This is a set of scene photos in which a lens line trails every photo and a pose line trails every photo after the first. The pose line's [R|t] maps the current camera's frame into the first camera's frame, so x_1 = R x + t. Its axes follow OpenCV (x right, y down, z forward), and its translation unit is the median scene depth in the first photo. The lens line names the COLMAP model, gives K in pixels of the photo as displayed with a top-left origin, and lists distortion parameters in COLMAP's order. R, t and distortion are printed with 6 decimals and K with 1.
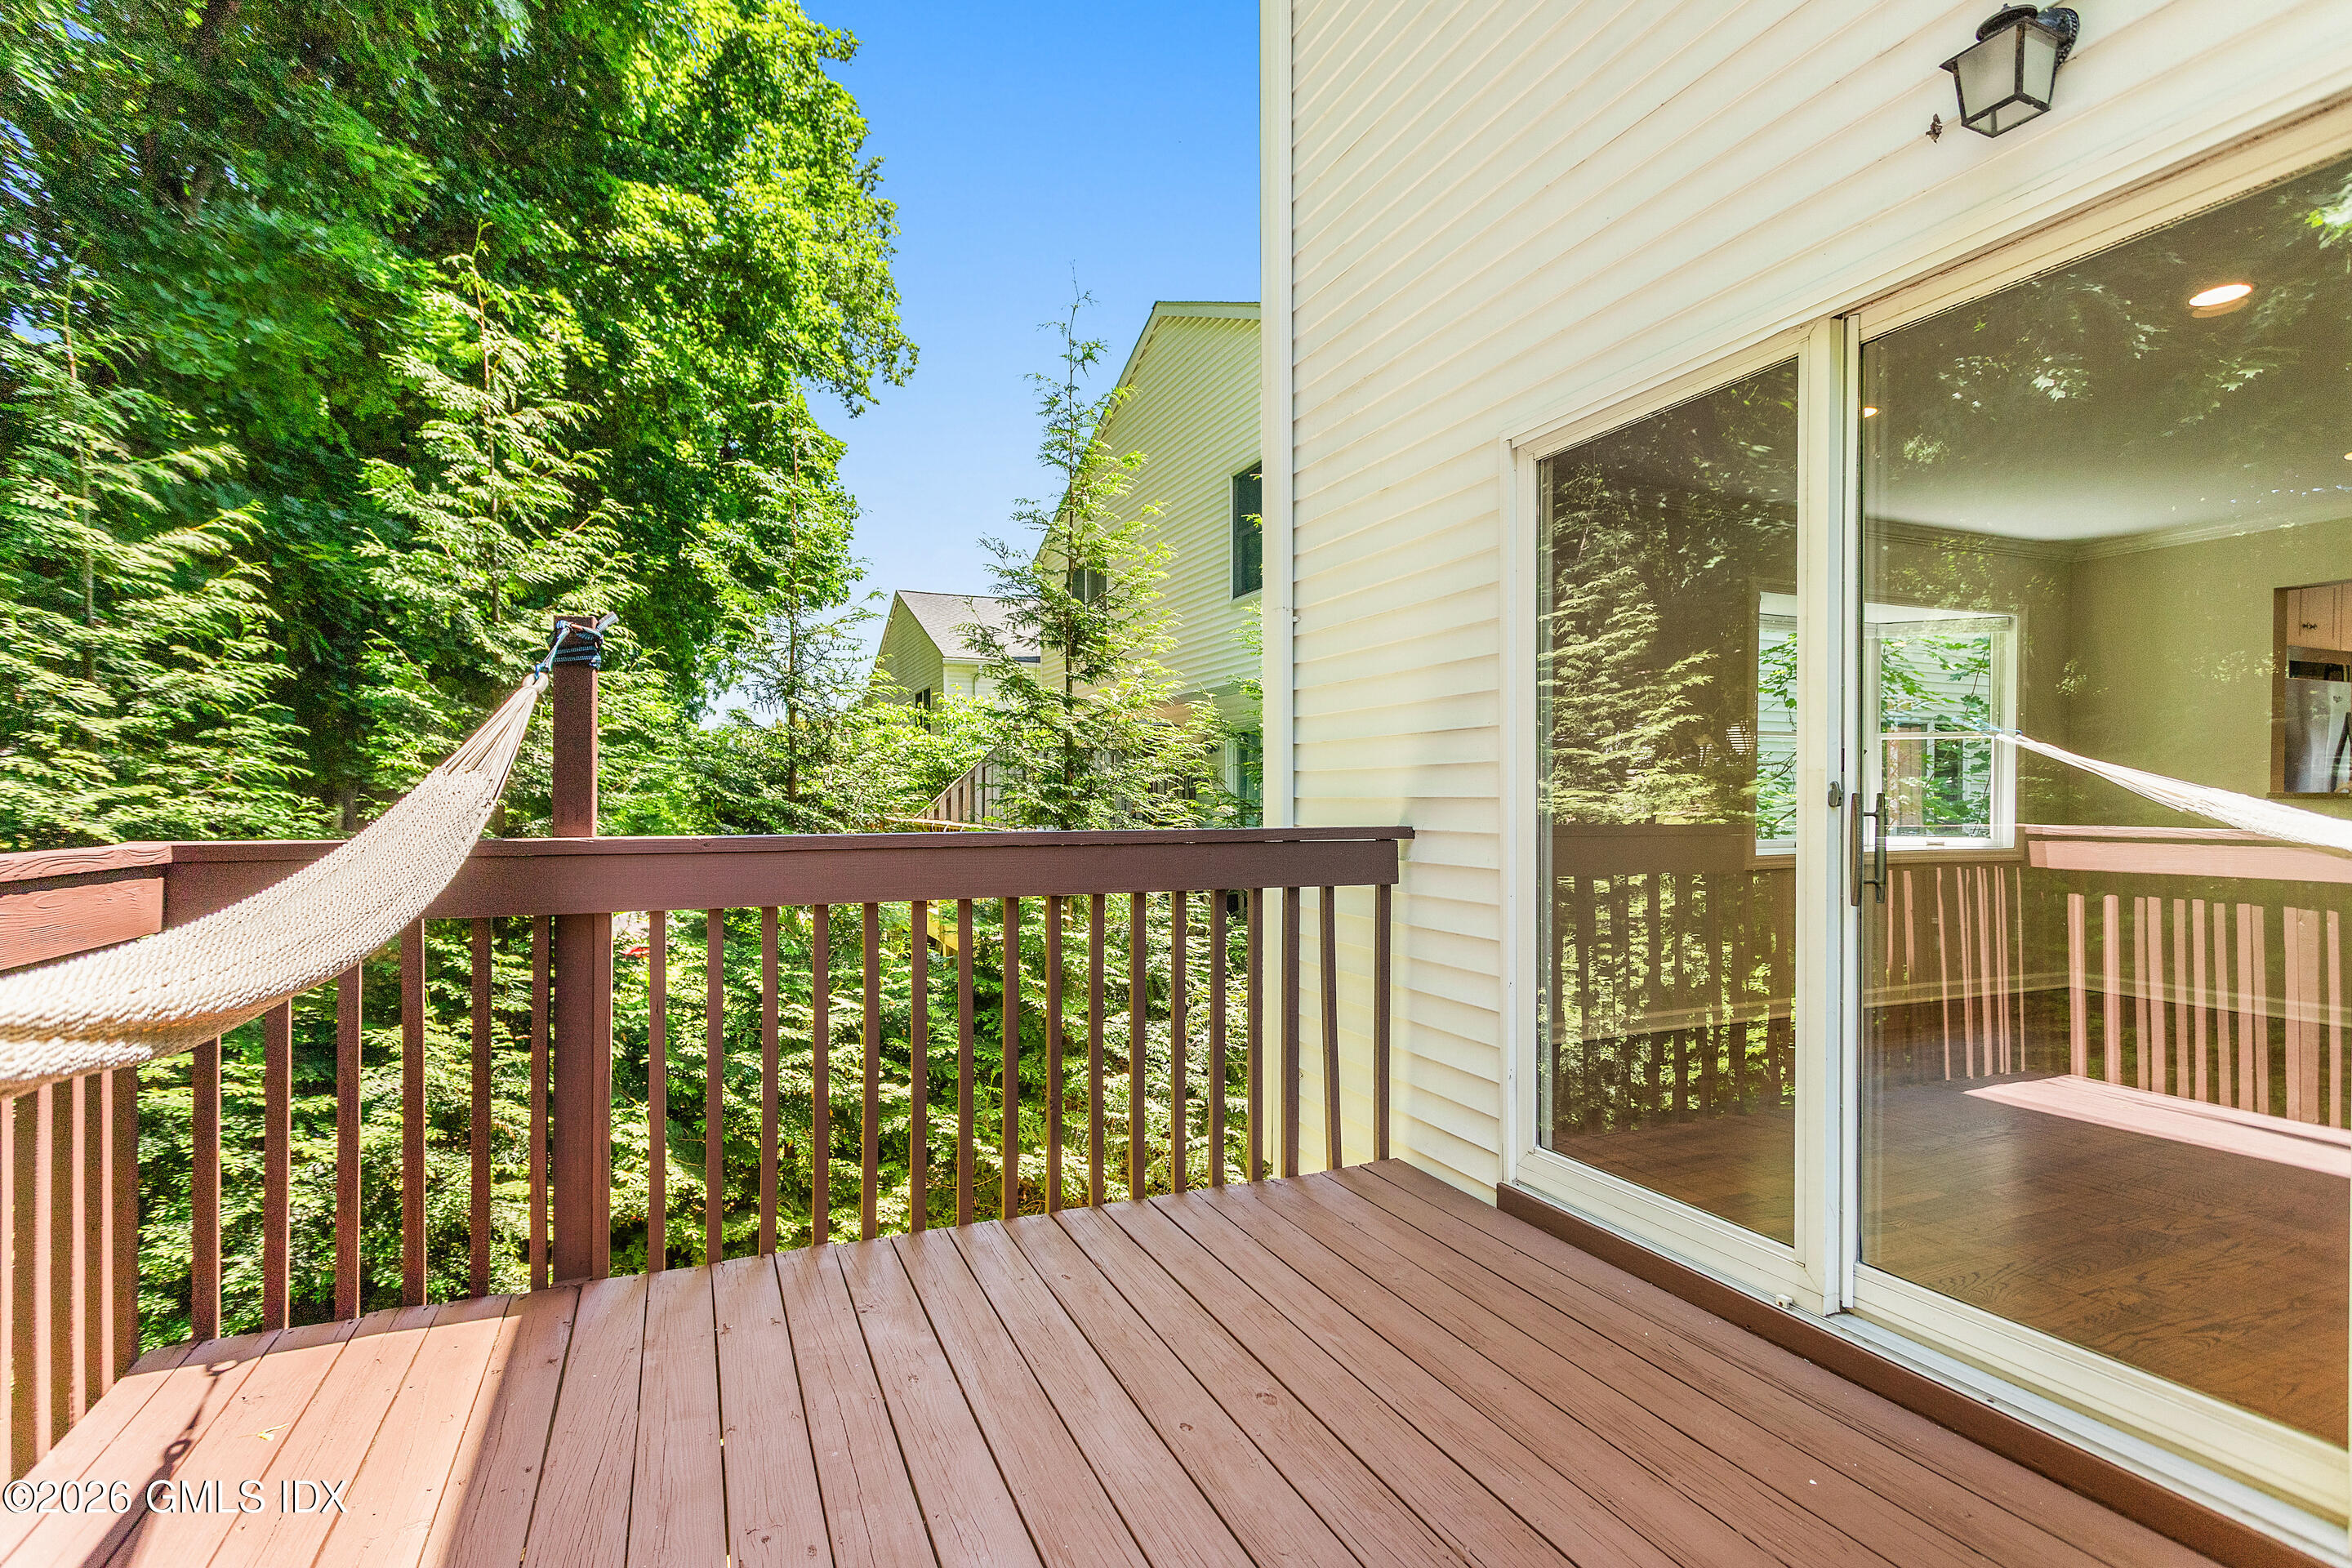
lens RADIAL K [[1105.4, 0, 1172.6], [0, 1105.4, 800.0], [0, 0, 1]] dist [0.000071, 0.001040]
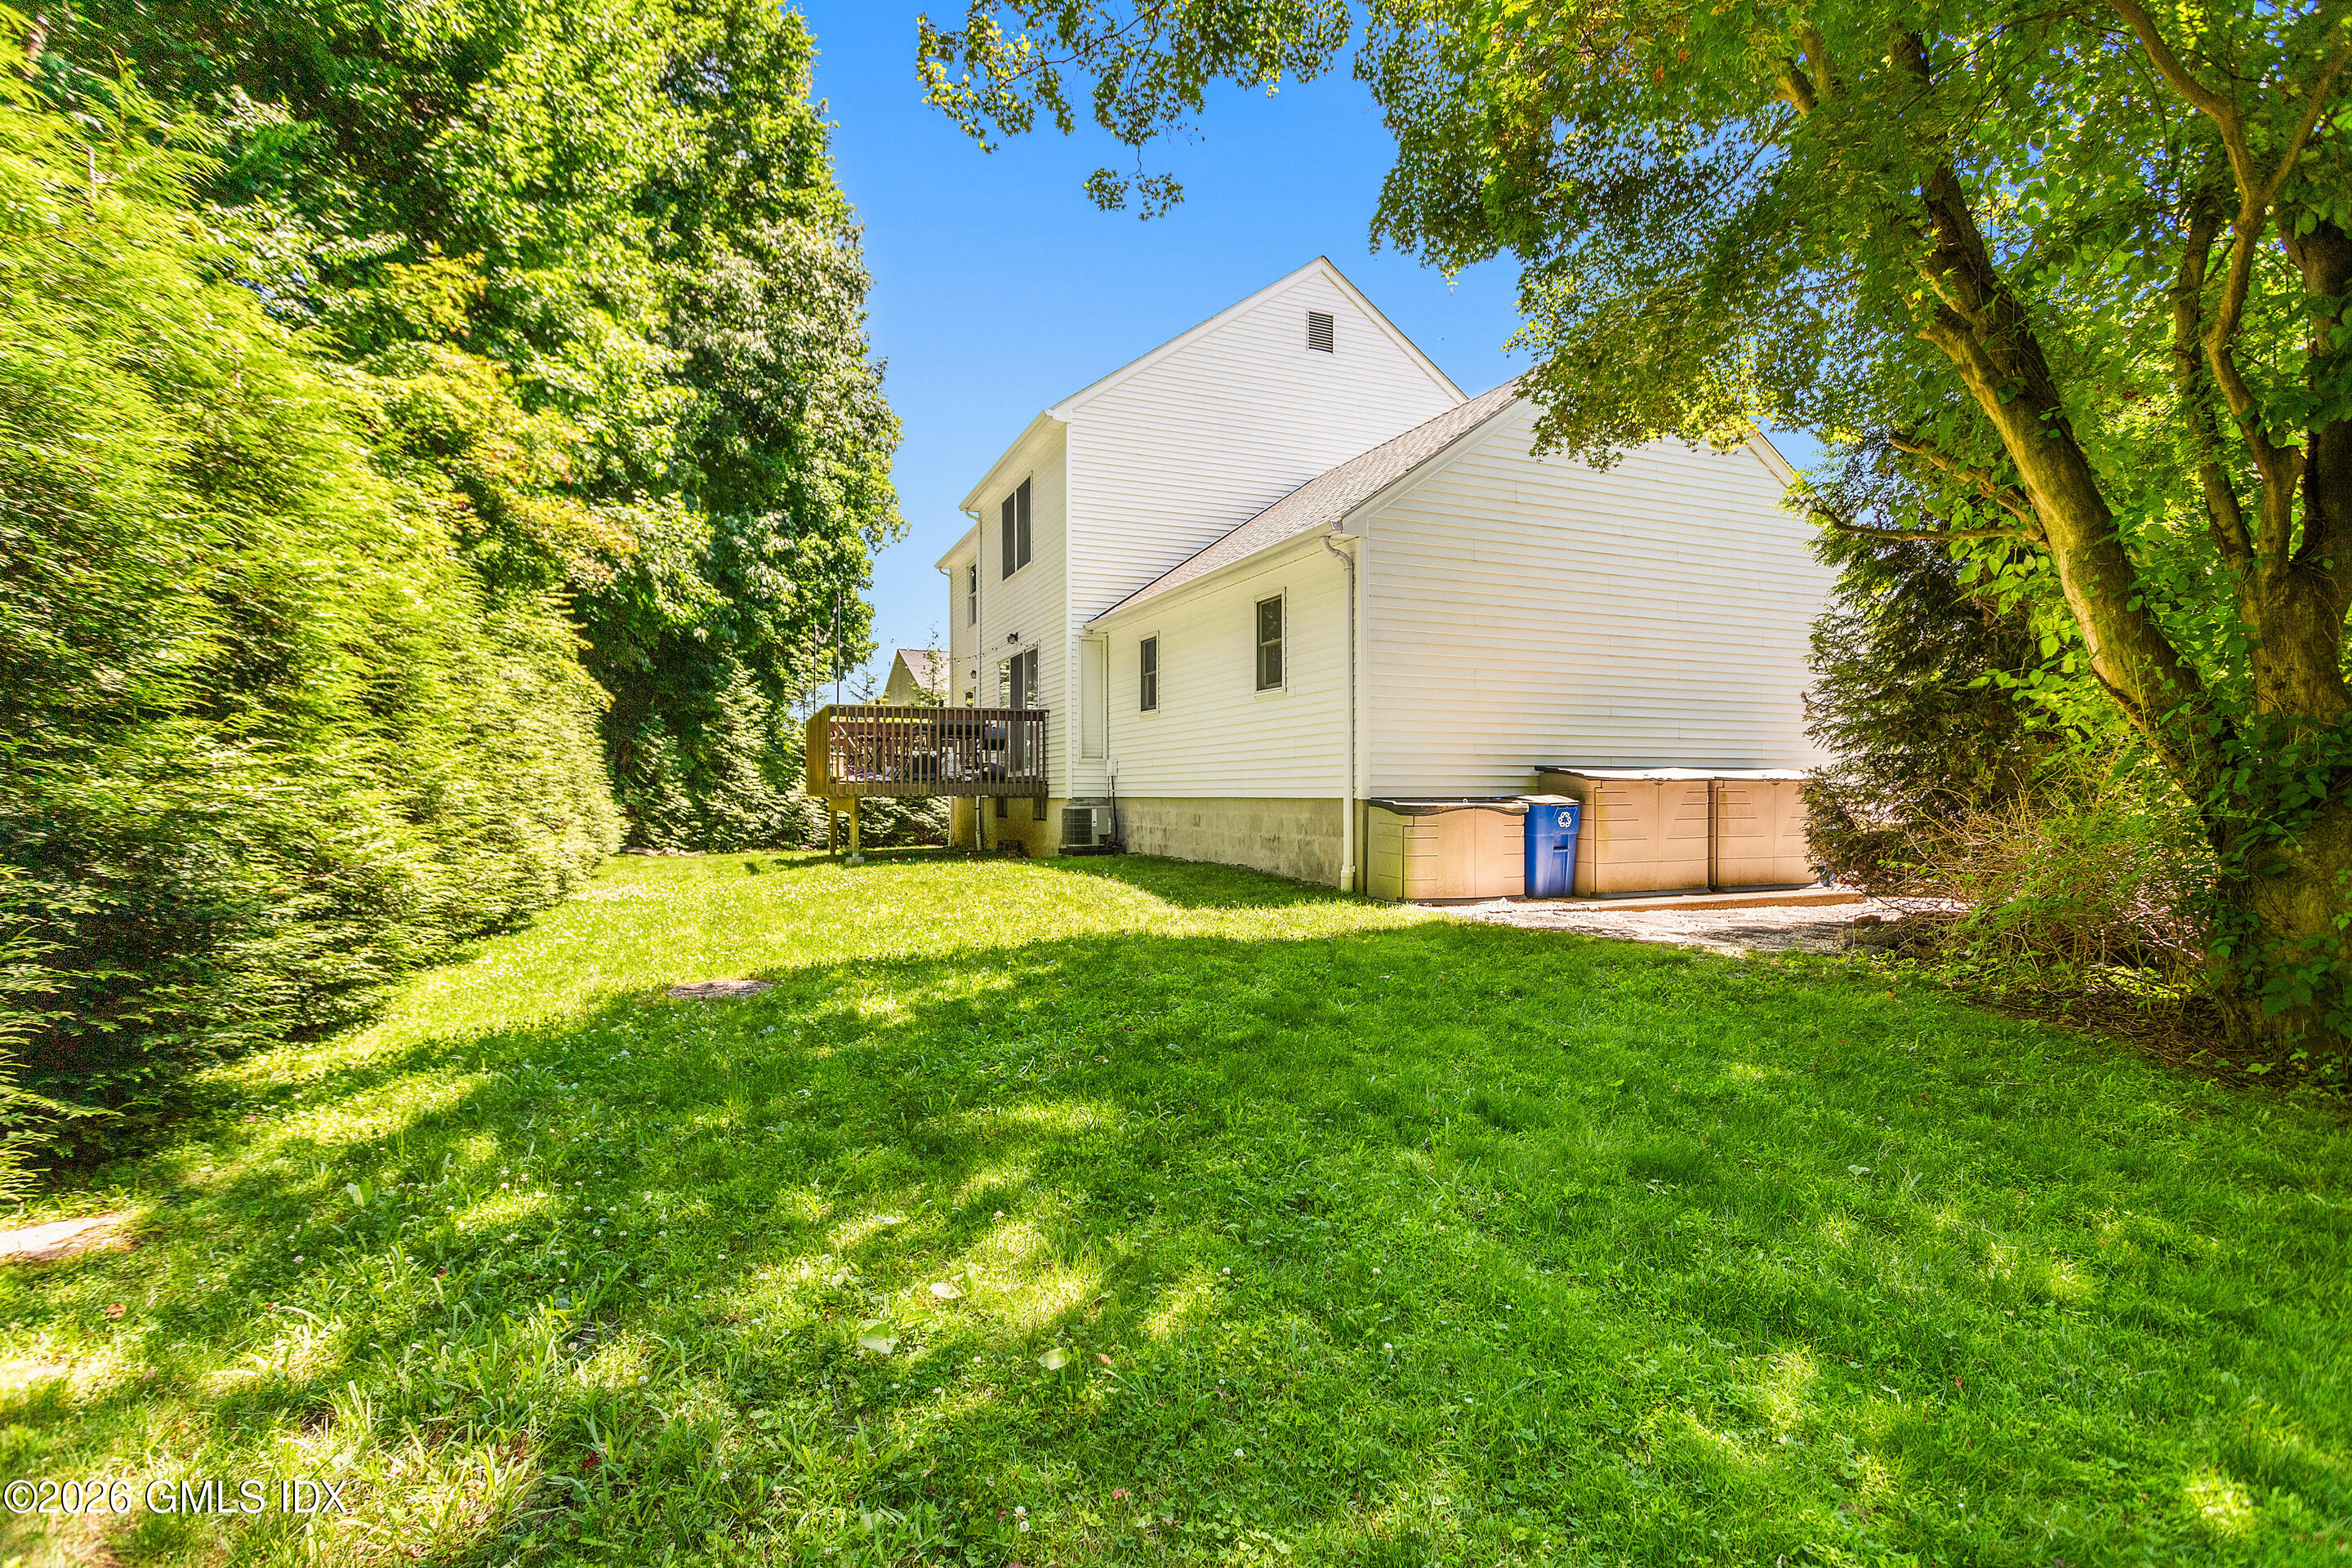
lens RADIAL K [[1105.4, 0, 1172.6], [0, 1105.4, 800.0], [0, 0, 1]] dist [0.000071, 0.001040]
pose [[0.999926, 0.000673, -0.012144, 0.522389], [-0.000575, 0.999967, 0.008068, 0.107934], [0.012149, -0.008061, 0.999894, -1.910162]]
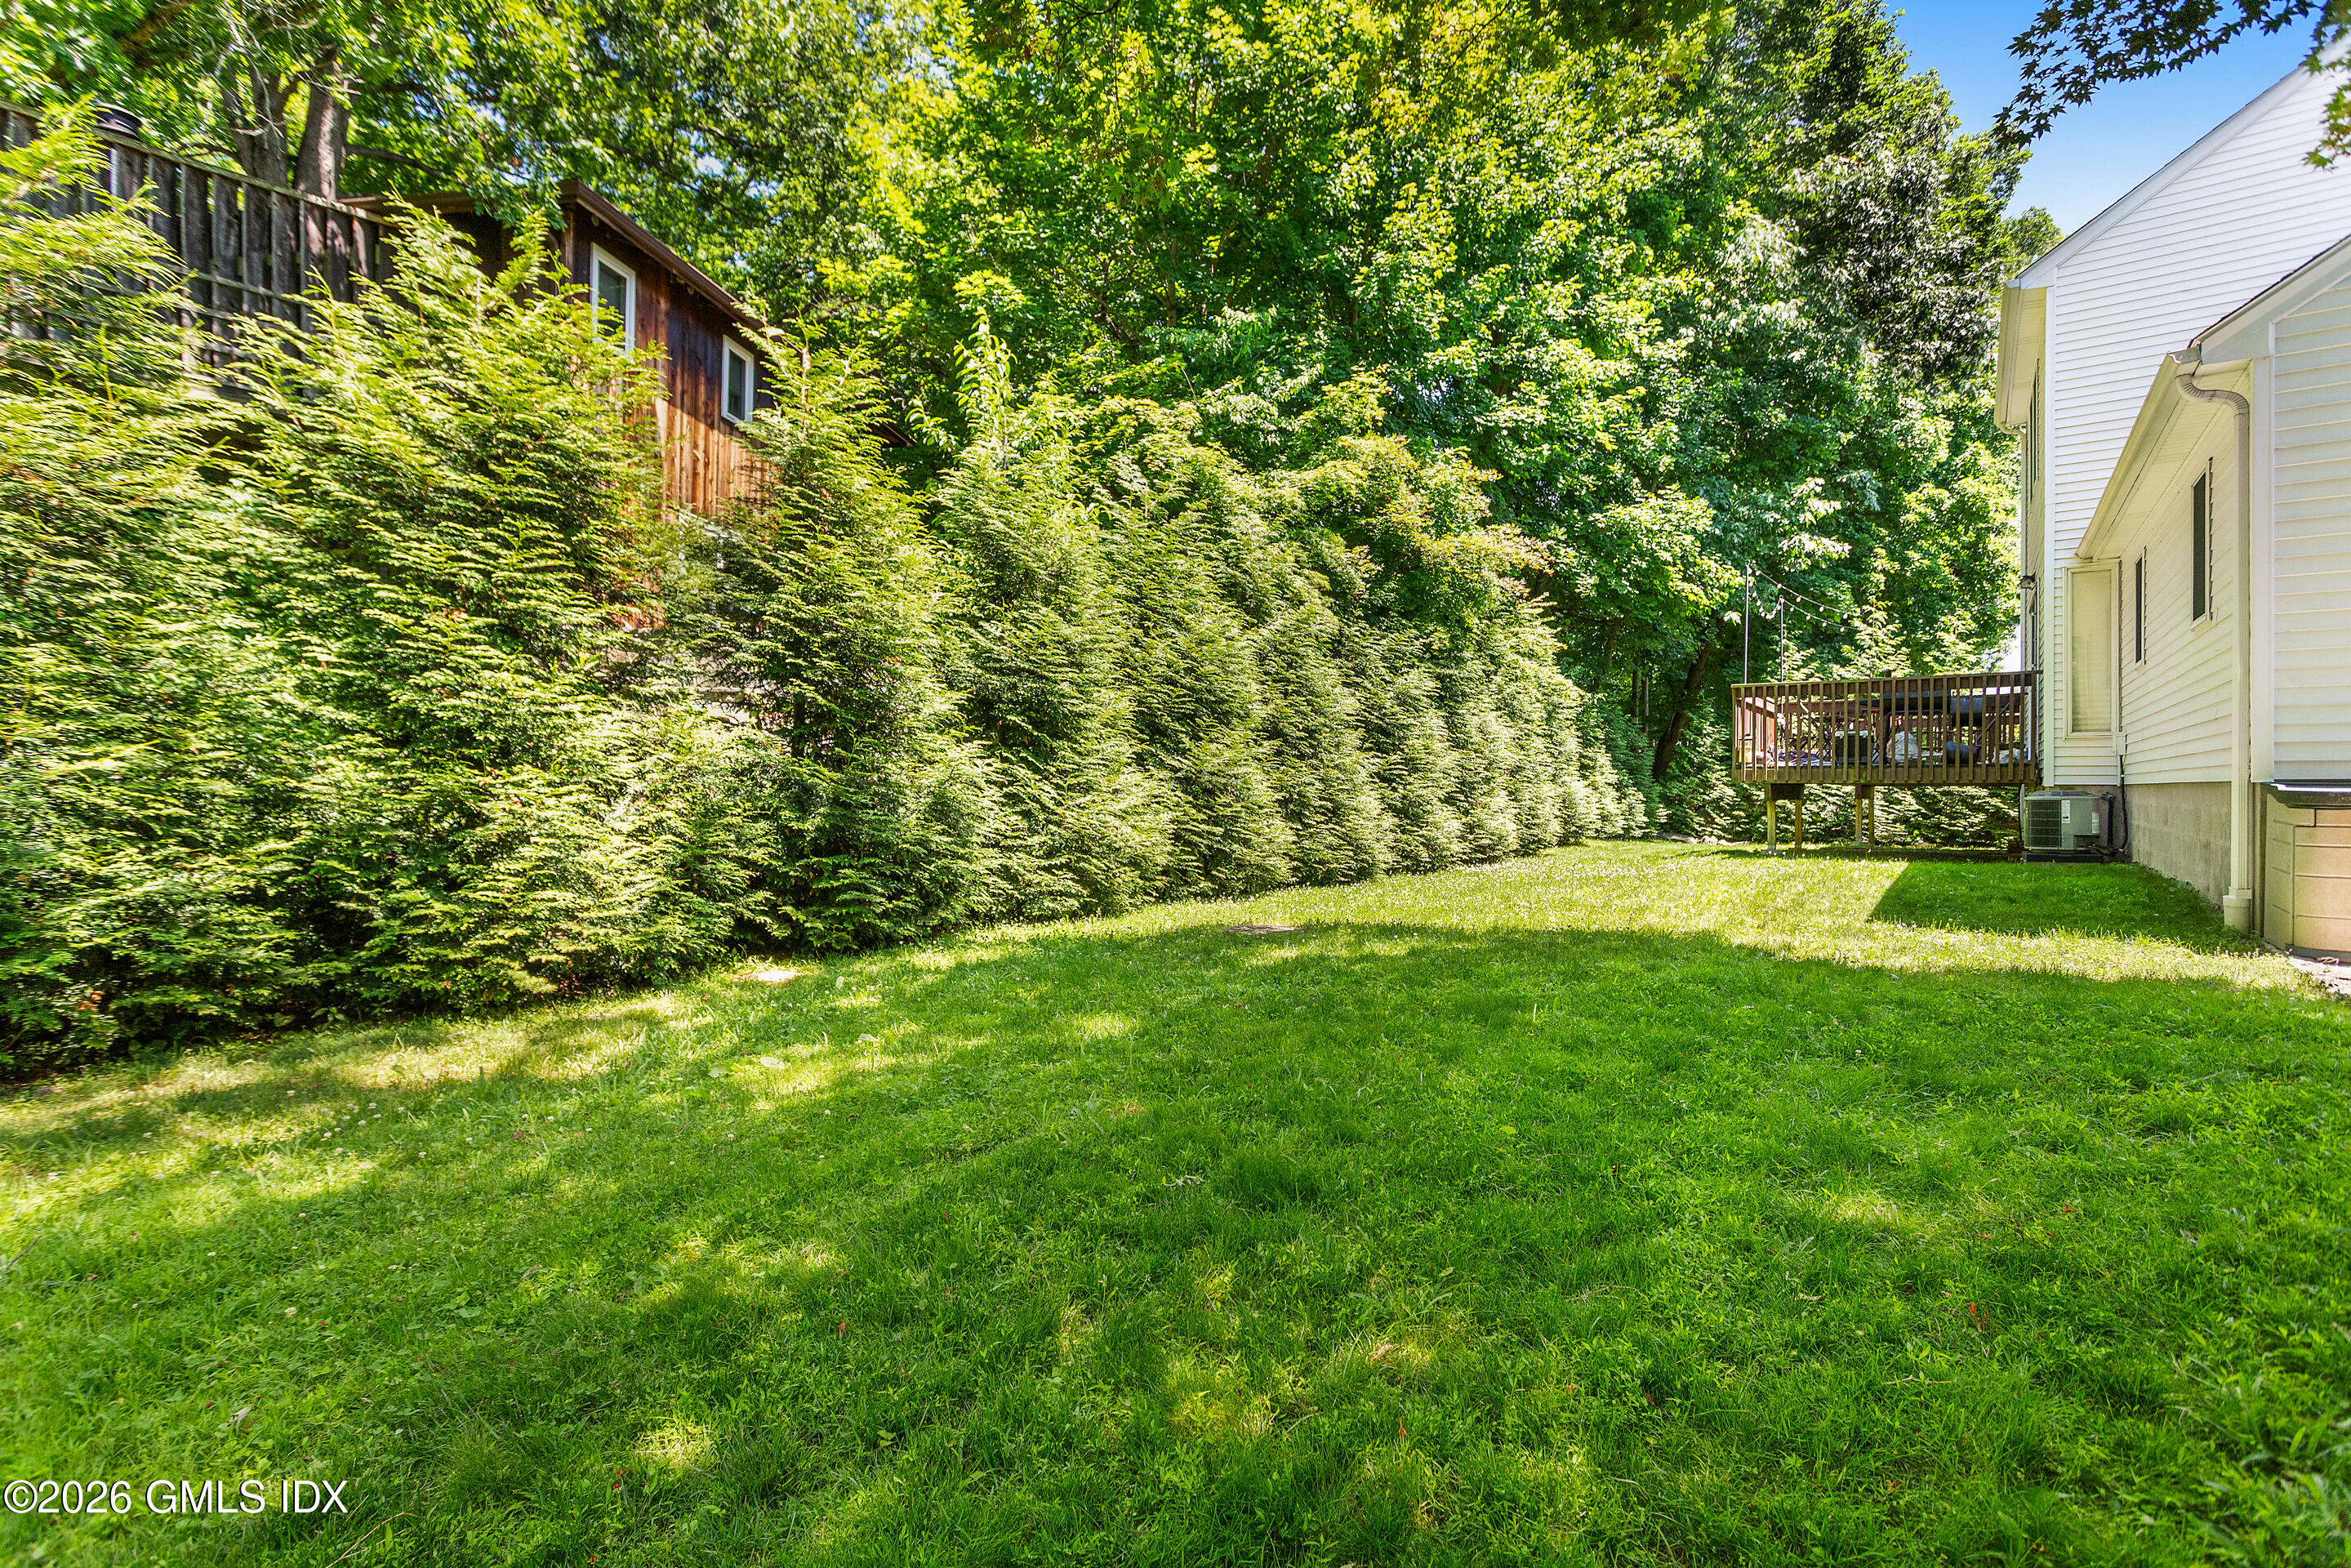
lens RADIAL K [[1105.0, 0, 1172.1], [0, 1105.0, 800.0], [0, 0, 1]] dist [0.000071, 0.001040]
pose [[0.507765, 0.015117, -0.861363, 0.854705], [-0.002176, 0.999865, 0.016265, 0.114861], [0.861493, -0.006385, 0.507729, -1.772289]]
